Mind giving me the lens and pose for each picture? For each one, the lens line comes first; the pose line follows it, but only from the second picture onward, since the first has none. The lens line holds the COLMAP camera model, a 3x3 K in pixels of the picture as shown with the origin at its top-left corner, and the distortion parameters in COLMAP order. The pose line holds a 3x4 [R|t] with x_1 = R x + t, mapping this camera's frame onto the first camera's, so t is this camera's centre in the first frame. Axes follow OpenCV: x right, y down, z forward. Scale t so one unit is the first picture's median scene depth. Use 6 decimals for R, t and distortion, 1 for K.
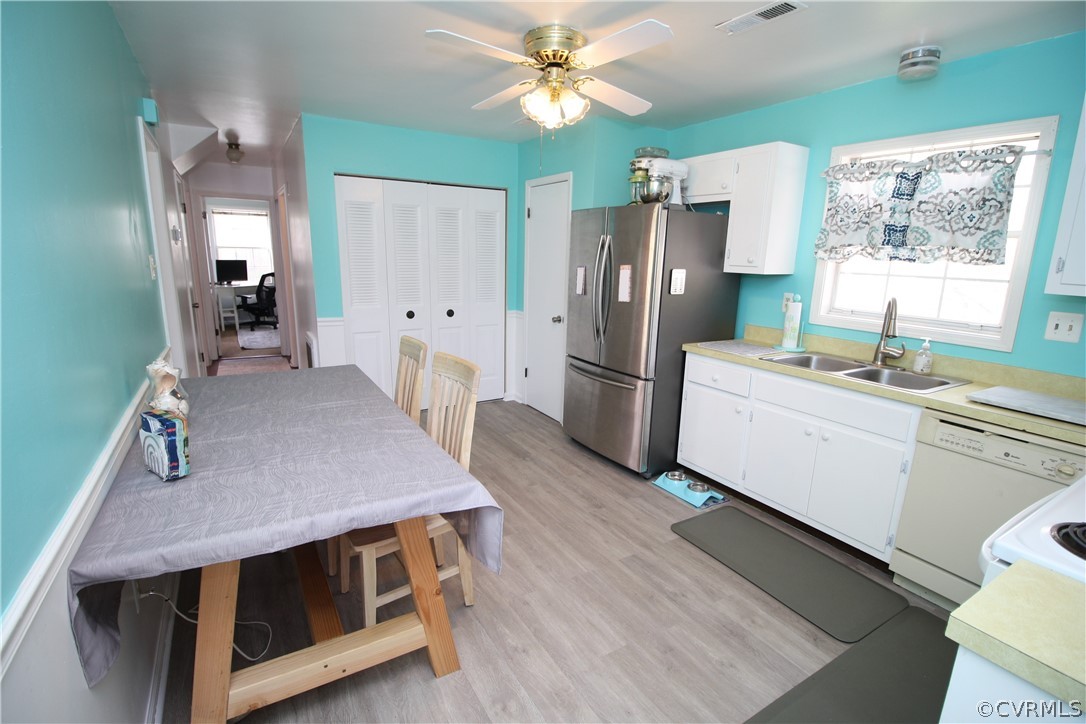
lens RADIAL K [[508.1, 0, 544.3], [0, 508.1, 366.1], [0, 0, 1]] dist [-0.003930, -0.009003]
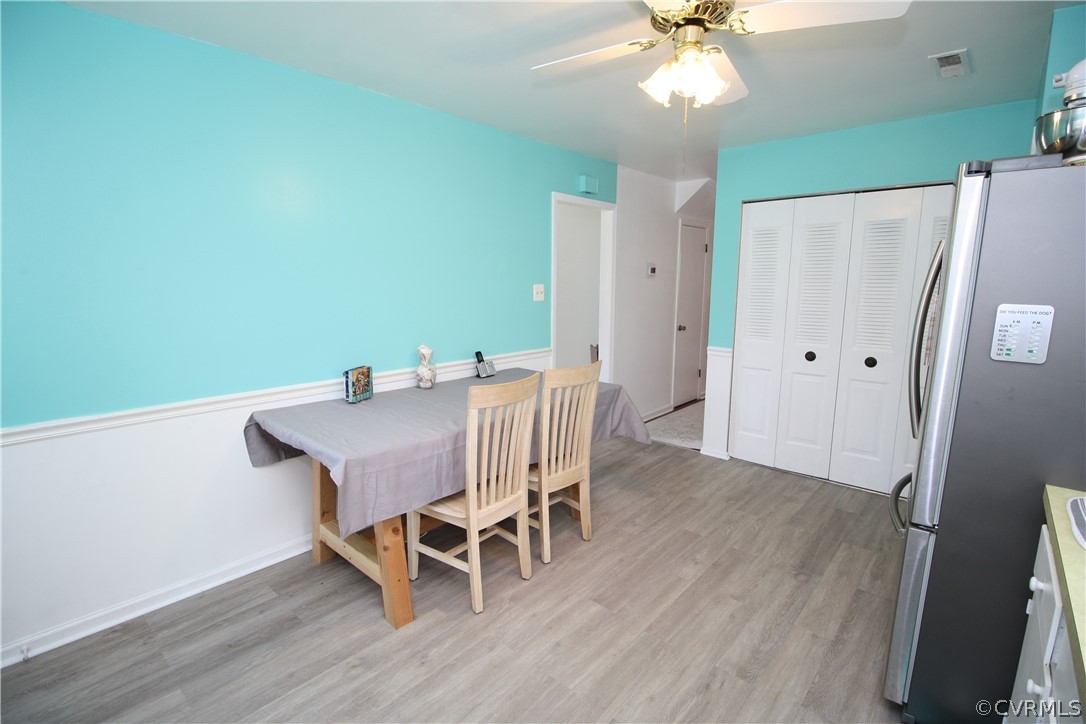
lens RADIAL K [[508.1, 0, 544.3], [0, 508.1, 366.1], [0, 0, 1]] dist [-0.003930, -0.009003]
pose [[0.287764, 0.136675, -0.947898, 0.516051], [-0.202923, 0.975993, 0.079123, -0.083985], [0.935956, 0.169581, 0.308590, 0.461495]]
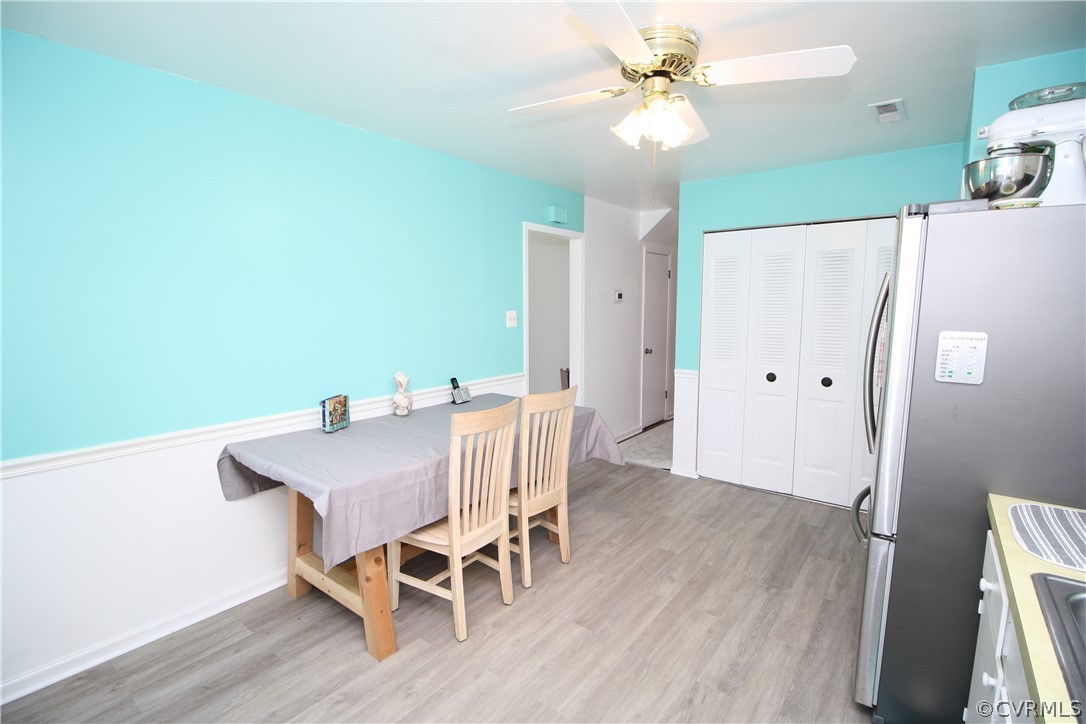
lens RADIAL K [[508.1, 0, 544.3], [0, 508.1, 366.1], [0, 0, 1]] dist [-0.003930, -0.009003]
pose [[0.355013, 0.090289, -0.930491, 0.528792], [-0.190736, 0.981385, 0.022455, -0.086739], [0.915197, 0.169506, 0.365625, 0.435709]]
